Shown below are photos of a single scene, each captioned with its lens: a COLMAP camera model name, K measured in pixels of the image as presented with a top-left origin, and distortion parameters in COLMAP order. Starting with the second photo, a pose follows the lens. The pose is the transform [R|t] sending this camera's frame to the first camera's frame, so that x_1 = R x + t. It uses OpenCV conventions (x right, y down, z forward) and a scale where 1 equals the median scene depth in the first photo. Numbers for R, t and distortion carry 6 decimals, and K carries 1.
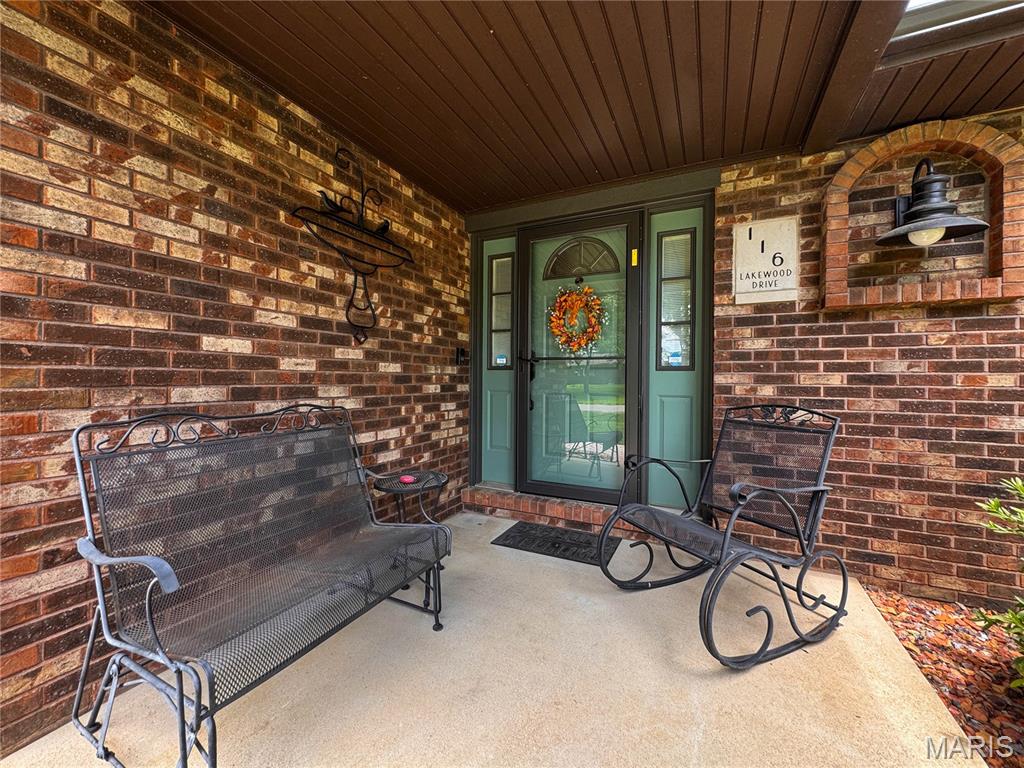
lens RADIAL K [[414.3, 0, 511.3], [0, 414.3, 380.0], [0, 0, 1]] dist [-0.001796, 0.000121]
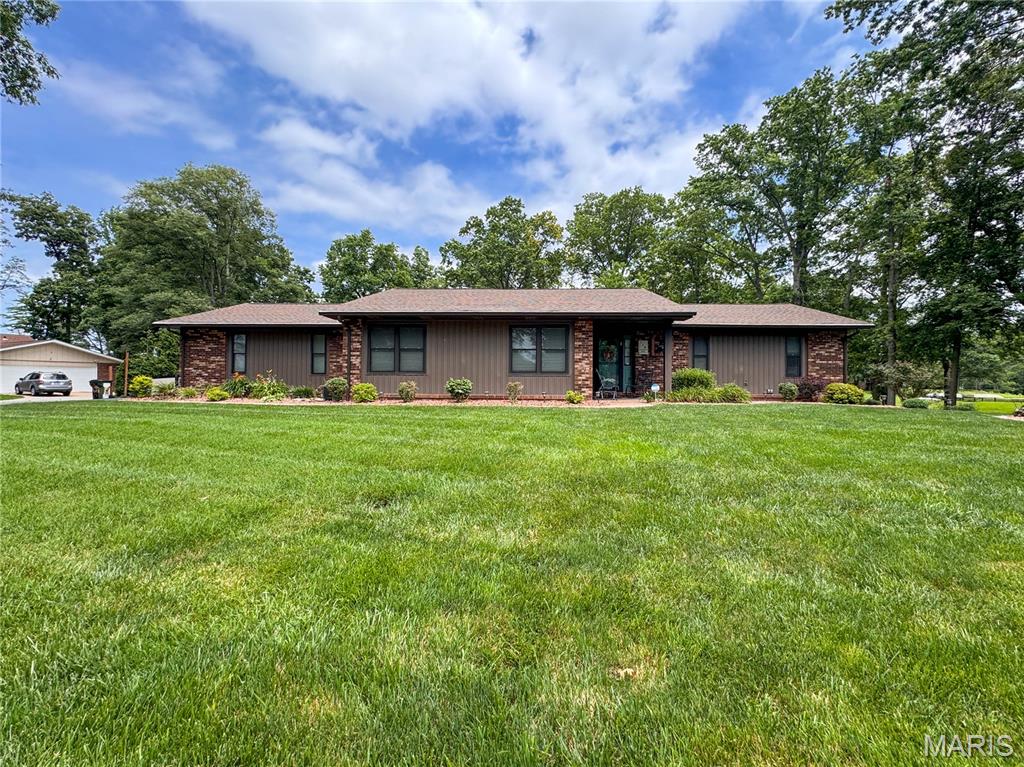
lens RADIAL K [[421.3, 0, 515.8], [0, 421.3, 374.8], [0, 0, 1]] dist [0.000733, -0.000203]
pose [[0.917984, 0.007835, 0.396539, -4.231894], [0.000111, 0.999800, -0.020012, 0.278582], [-0.396617, 0.018415, 0.917800, -4.676172]]
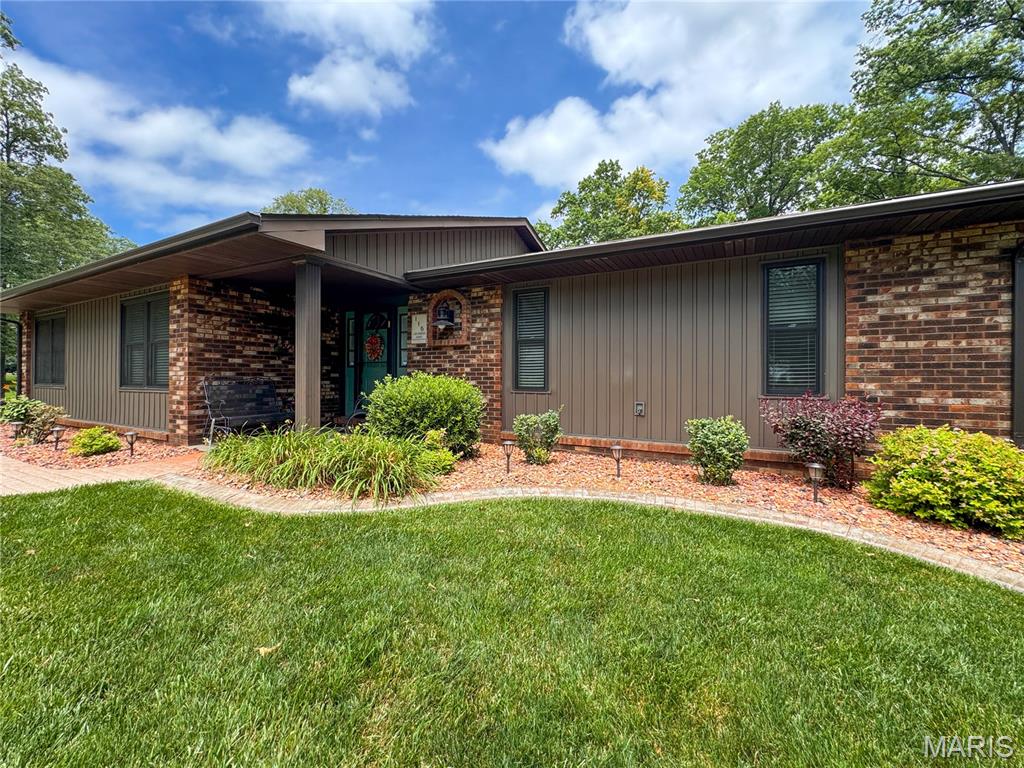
lens RADIAL K [[411.6, 0, 509.0], [0, 411.6, 377.0], [0, 0, 1]] dist [-0.001568, -0.000166]
pose [[0.999363, -0.003770, -0.035490, 1.609203], [0.003558, 0.999975, -0.006034, 0.079280], [0.035512, 0.005904, 0.999352, -2.203002]]
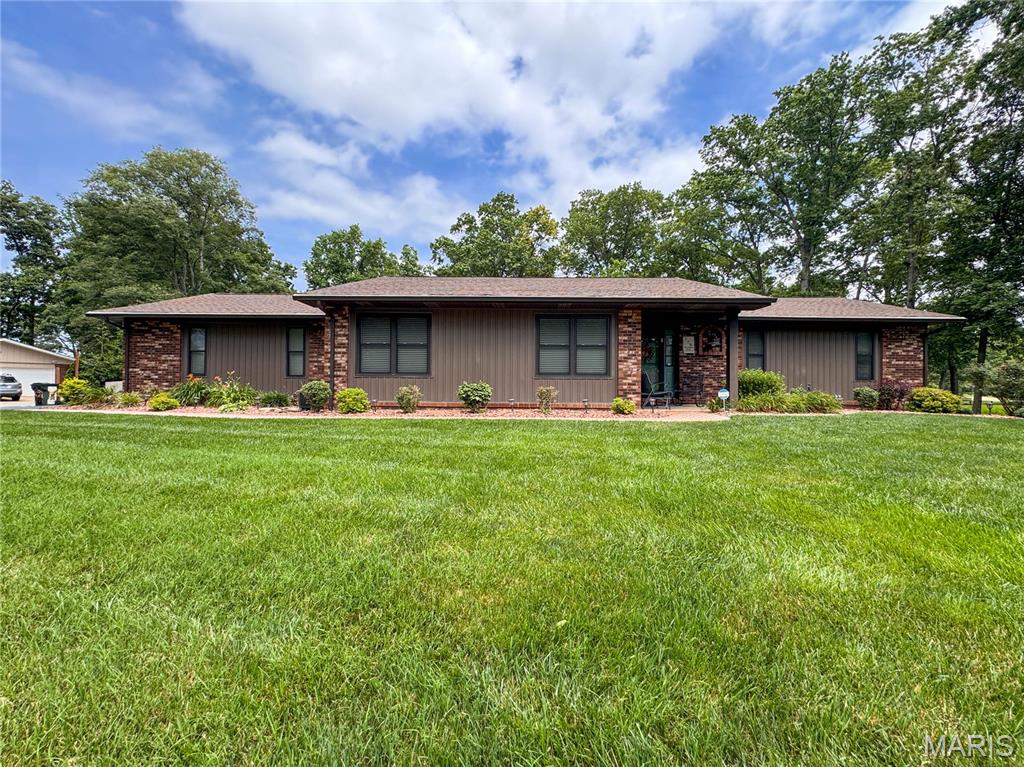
lens RADIAL K [[414.3, 0, 511.3], [0, 414.3, 379.5], [0, 0, 1]] dist [-0.001796, 0.000121]
pose [[0.907686, 0.006599, 0.419599, -4.157204], [-0.000109, 0.999880, -0.015490, 0.253995], [-0.419650, 0.014014, 0.907578, -3.204800]]
